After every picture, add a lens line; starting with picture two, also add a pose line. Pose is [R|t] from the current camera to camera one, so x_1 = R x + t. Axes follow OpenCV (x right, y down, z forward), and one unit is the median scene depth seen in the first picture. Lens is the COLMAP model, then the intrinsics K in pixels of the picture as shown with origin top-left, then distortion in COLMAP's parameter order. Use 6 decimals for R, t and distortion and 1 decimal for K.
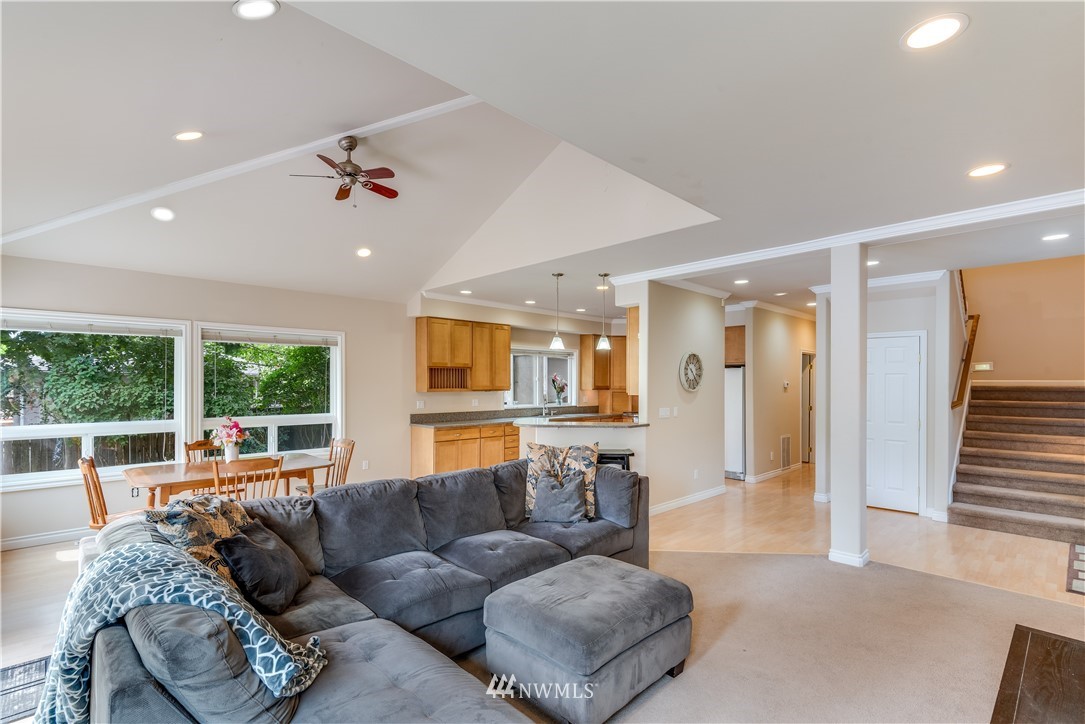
lens RADIAL K [[510.5, 0, 541.3], [0, 510.5, 386.4], [0, 0, 1]] dist [0.000368, 0.000025]
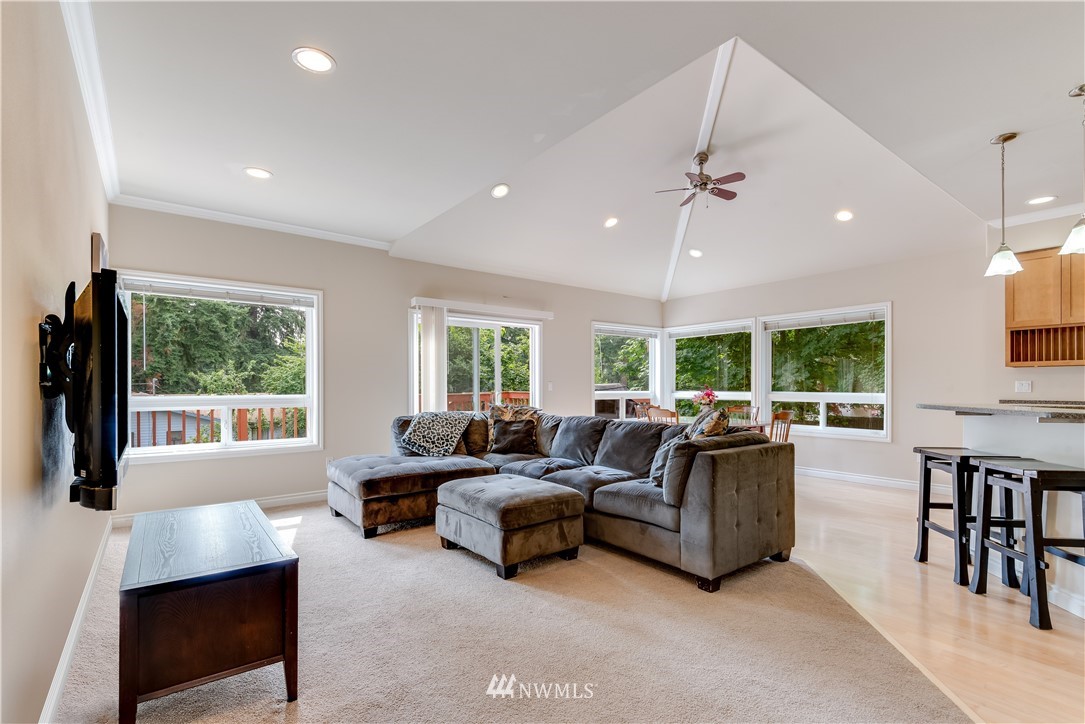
lens RADIAL K [[510.5, 0, 541.3], [0, 510.5, 386.4], [0, 0, 1]] dist [0.000368, 0.000025]
pose [[-0.118419, 0.005491, -0.992949, 0.681865], [0.004097, 0.999979, 0.005041, 0.040586], [0.992955, -0.003471, -0.118439, 0.608151]]
